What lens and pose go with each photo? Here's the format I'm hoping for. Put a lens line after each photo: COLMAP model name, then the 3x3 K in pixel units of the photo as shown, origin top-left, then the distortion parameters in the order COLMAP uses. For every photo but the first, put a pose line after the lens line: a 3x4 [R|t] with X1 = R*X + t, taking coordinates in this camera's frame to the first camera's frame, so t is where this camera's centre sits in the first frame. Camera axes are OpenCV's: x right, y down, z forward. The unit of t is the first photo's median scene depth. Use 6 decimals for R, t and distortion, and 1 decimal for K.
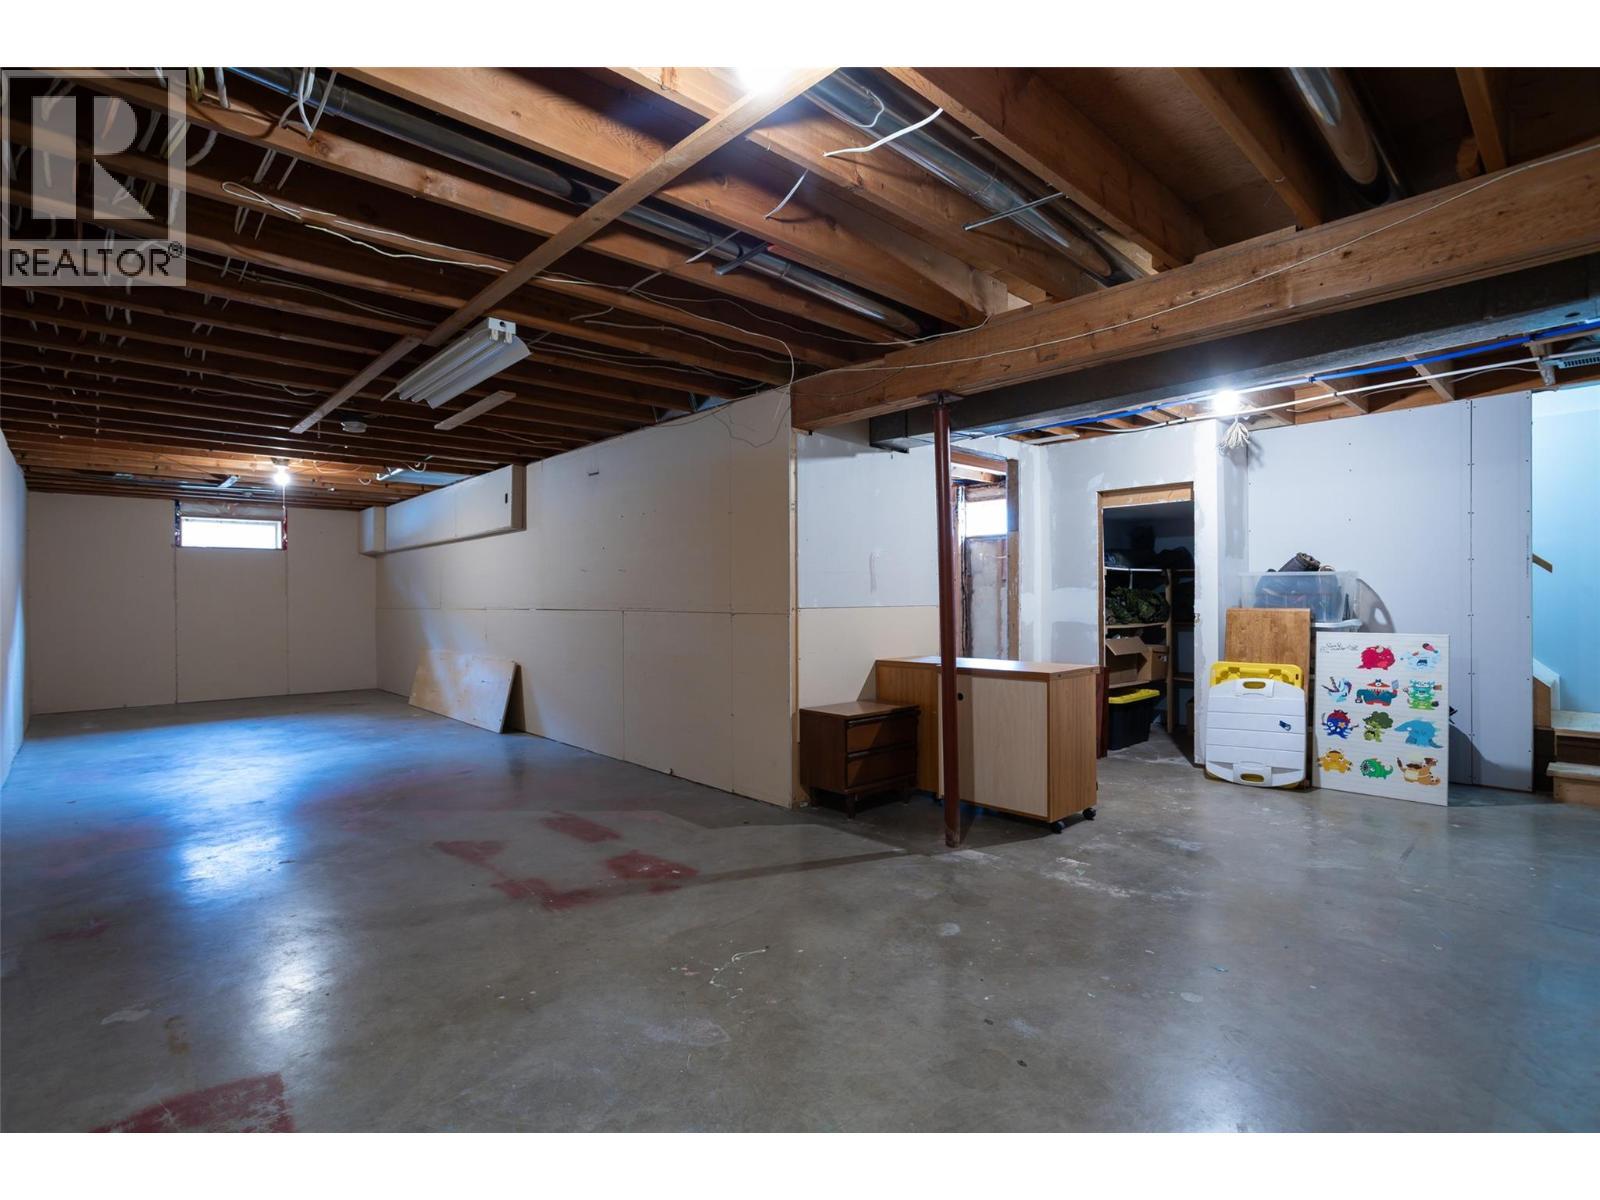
lens RADIAL K [[777.3, 0, 791.6], [0, 777.3, 597.6], [0, 0, 1]] dist [-0.027986, 0.000266]
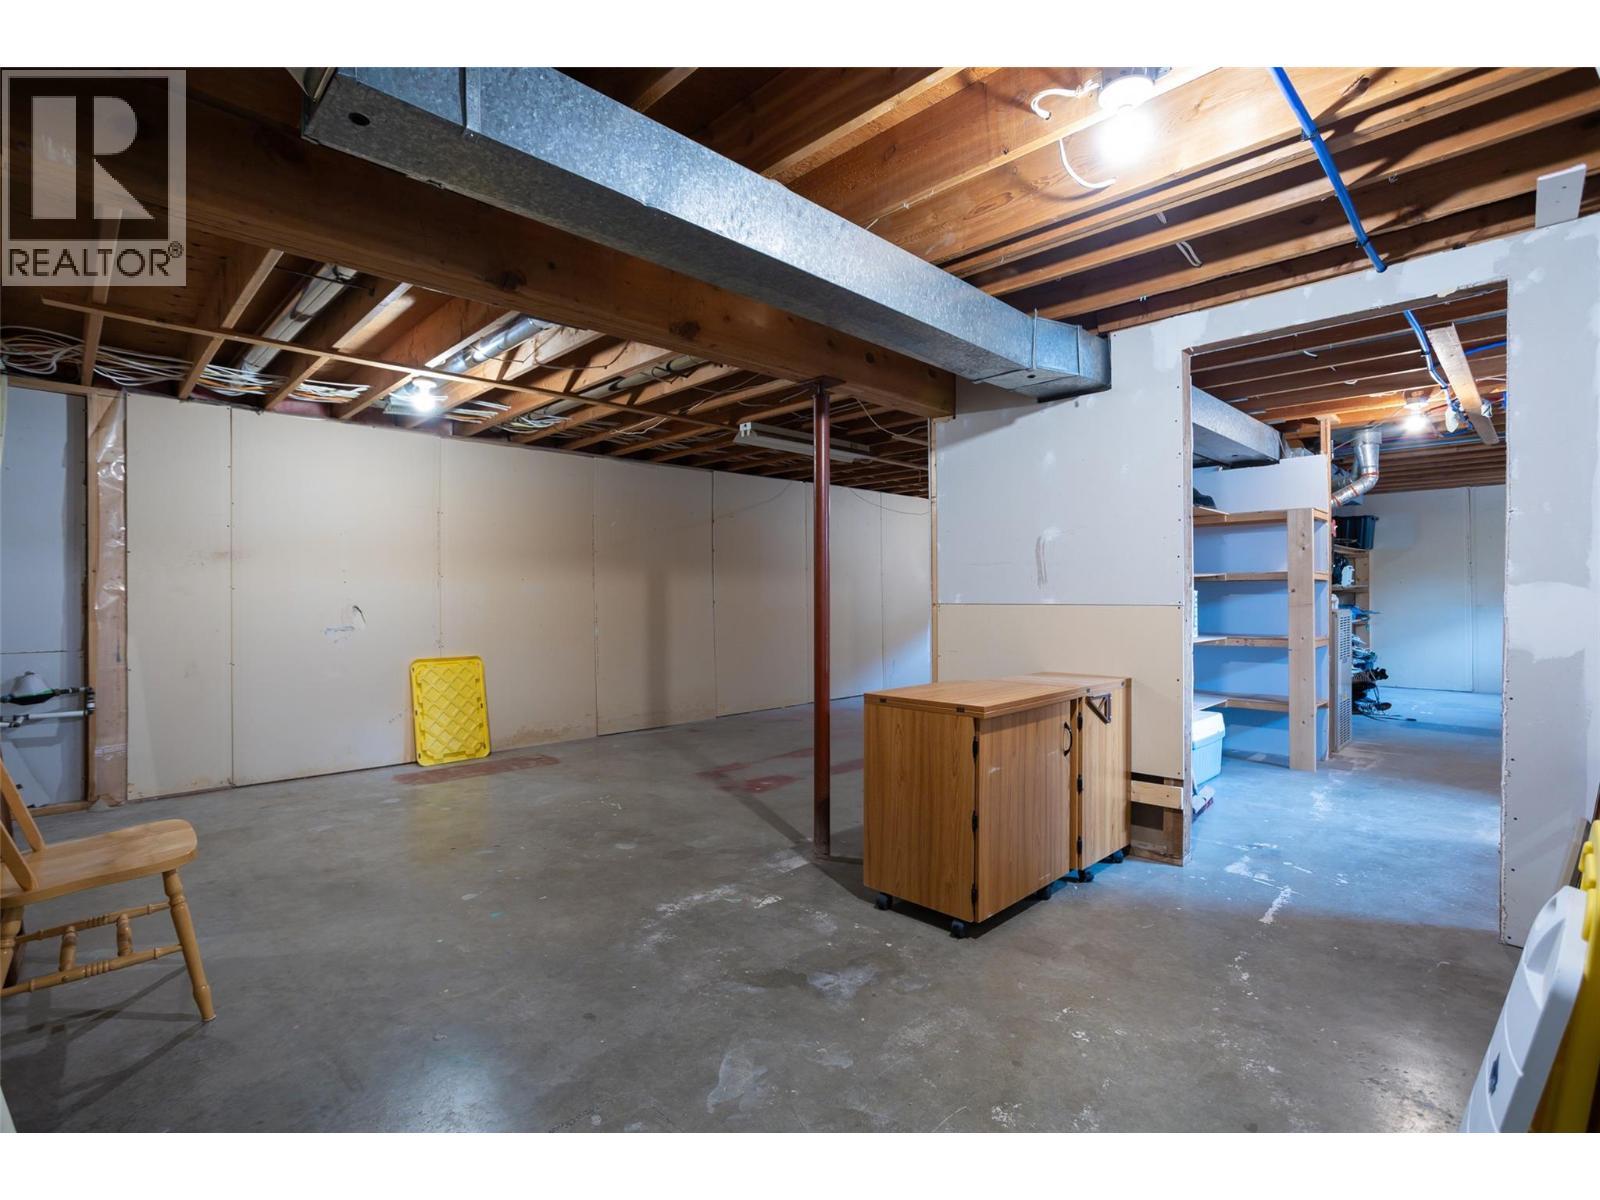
lens RADIAL K [[777.3, 0, 791.1], [0, 777.3, 597.8], [0, 0, 1]] dist [-0.027986, 0.000266]
pose [[0.043375, 0.011457, -0.998993, 1.085023], [0.004578, 0.999921, 0.011666, -0.005991], [0.999048, -0.005080, 0.043319, 0.866867]]
